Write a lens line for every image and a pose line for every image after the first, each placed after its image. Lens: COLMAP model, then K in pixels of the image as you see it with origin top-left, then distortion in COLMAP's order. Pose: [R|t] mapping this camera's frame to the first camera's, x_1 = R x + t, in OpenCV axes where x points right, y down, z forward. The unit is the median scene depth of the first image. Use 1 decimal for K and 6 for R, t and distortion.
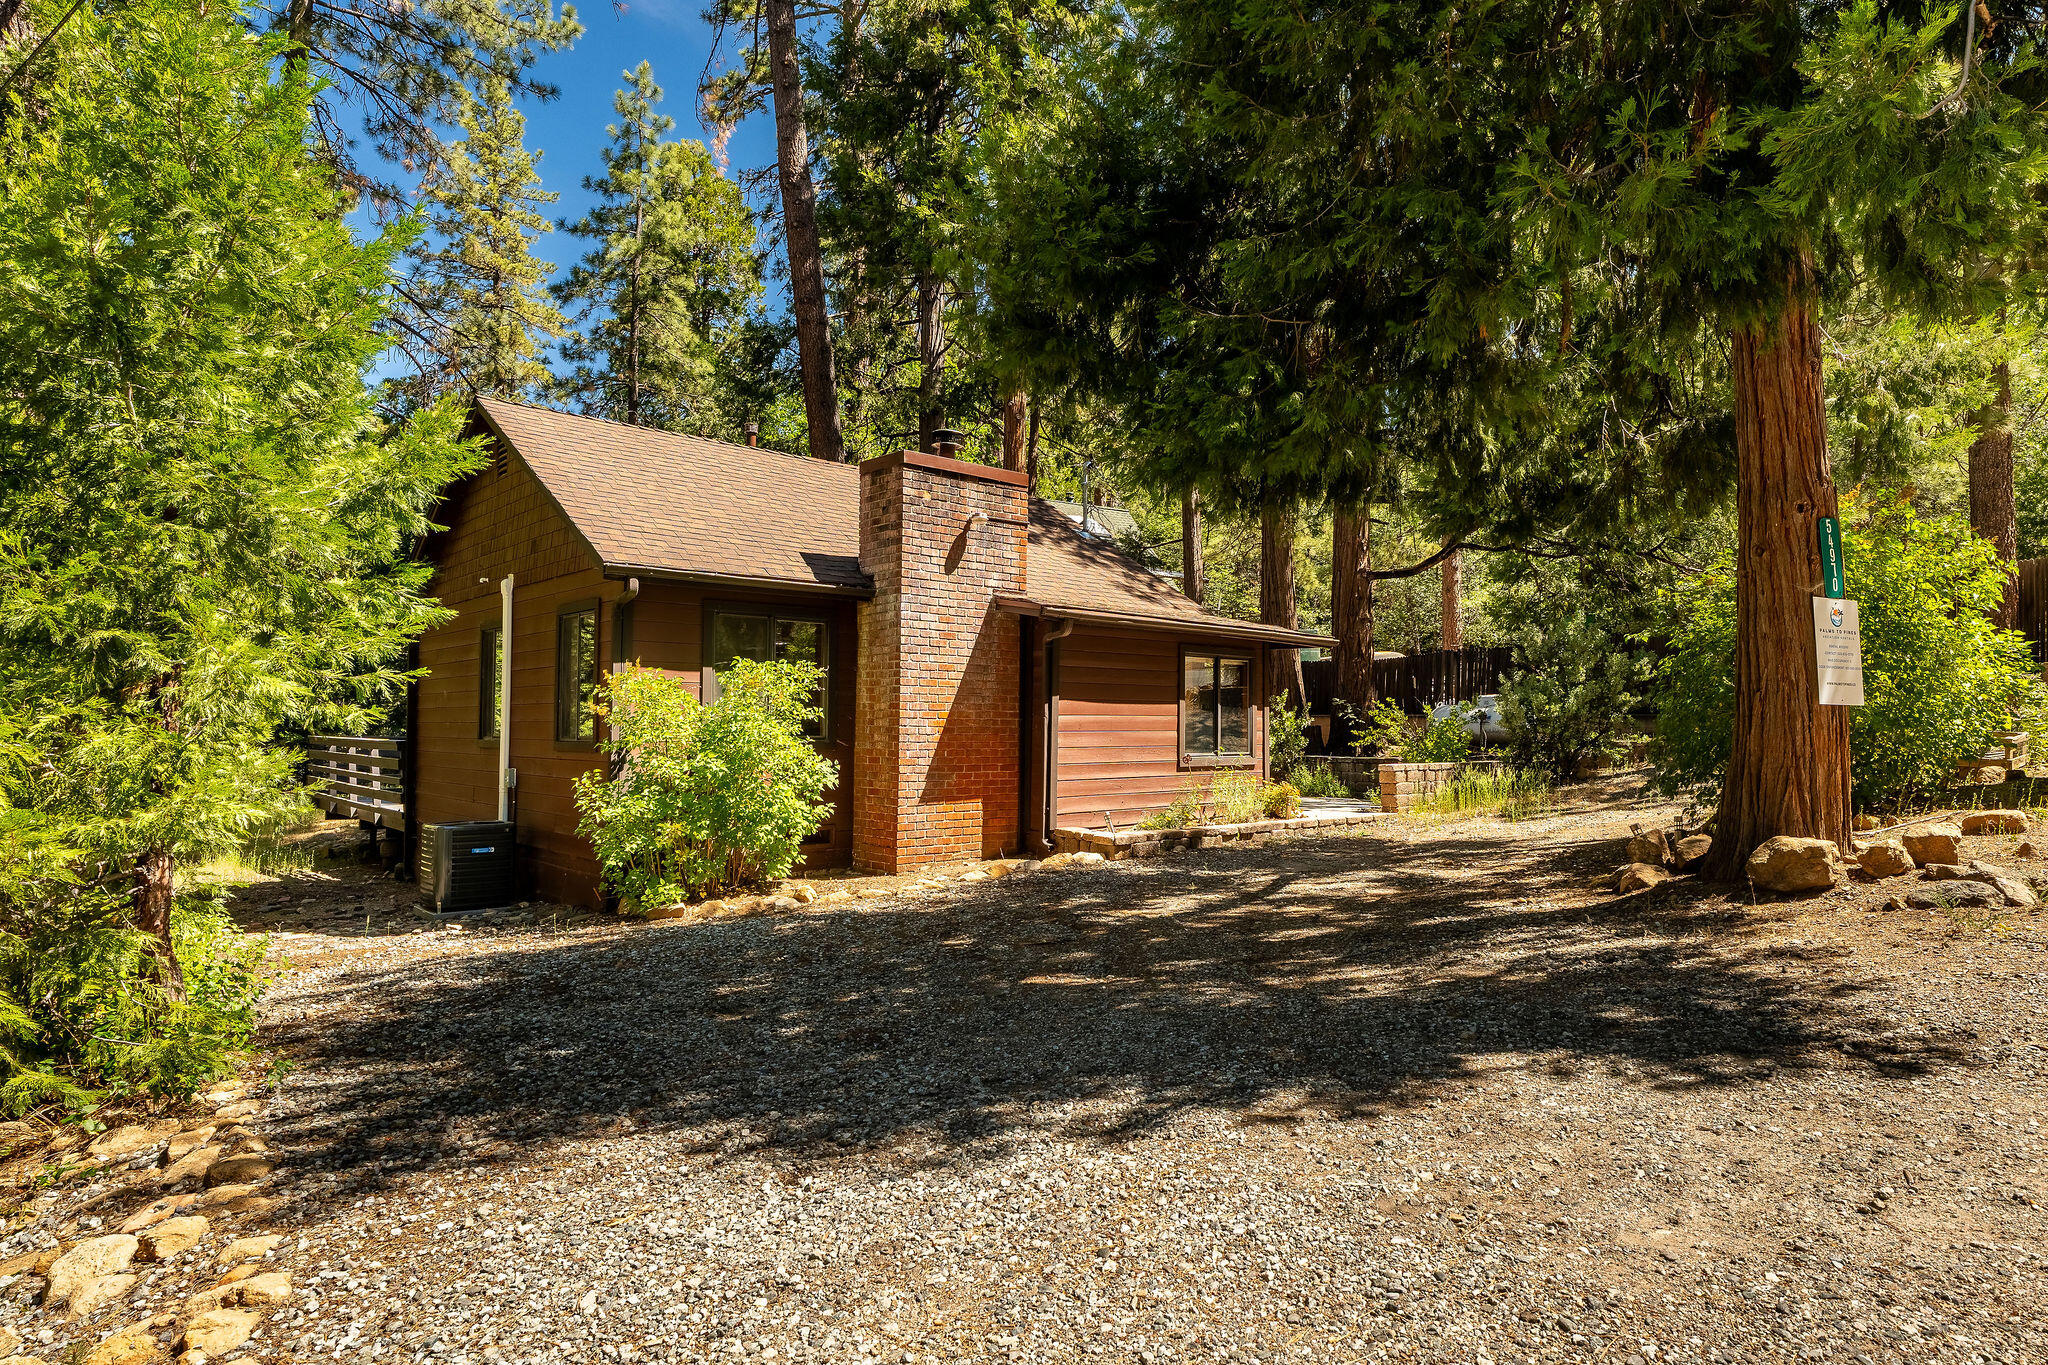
lens RADIAL K [[1087.5, 0, 1024.0], [0, 1087.5, 682.5], [0, 0, 1]] dist [-0.004238, -0.000544]
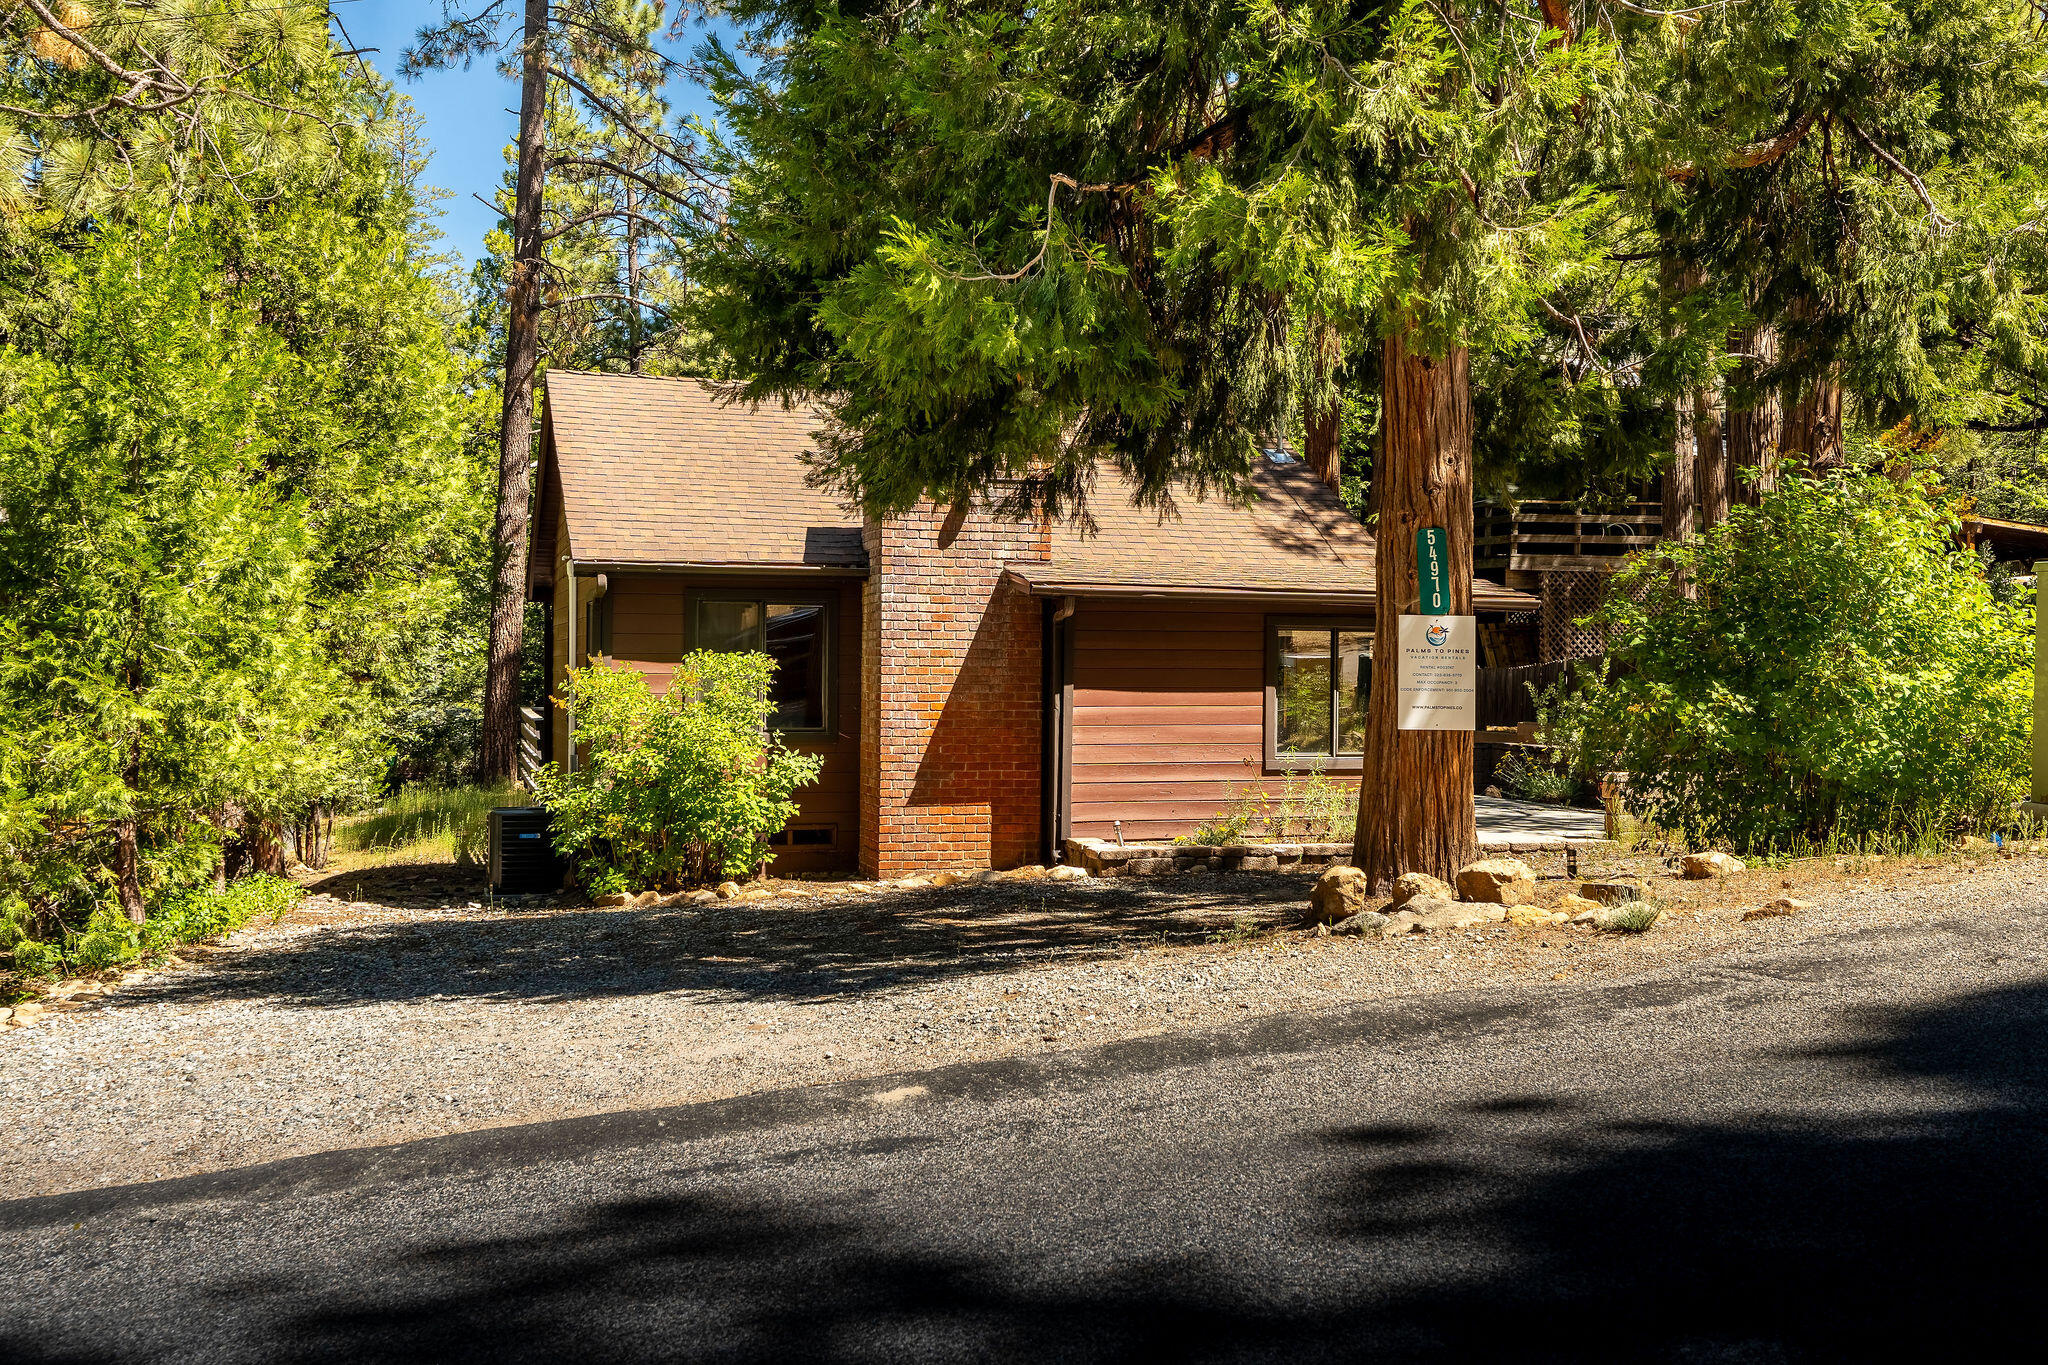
lens RADIAL K [[1667.3, 0, 890.2], [0, 1667.3, 677.2], [0, 0, 1]] dist [0.007877, 0.003495]
pose [[0.900005, 0.000292, -0.435880, 0.488669], [0.016000, 0.999304, 0.033708, -0.041226], [0.435586, -0.037311, 0.899374, -0.250722]]
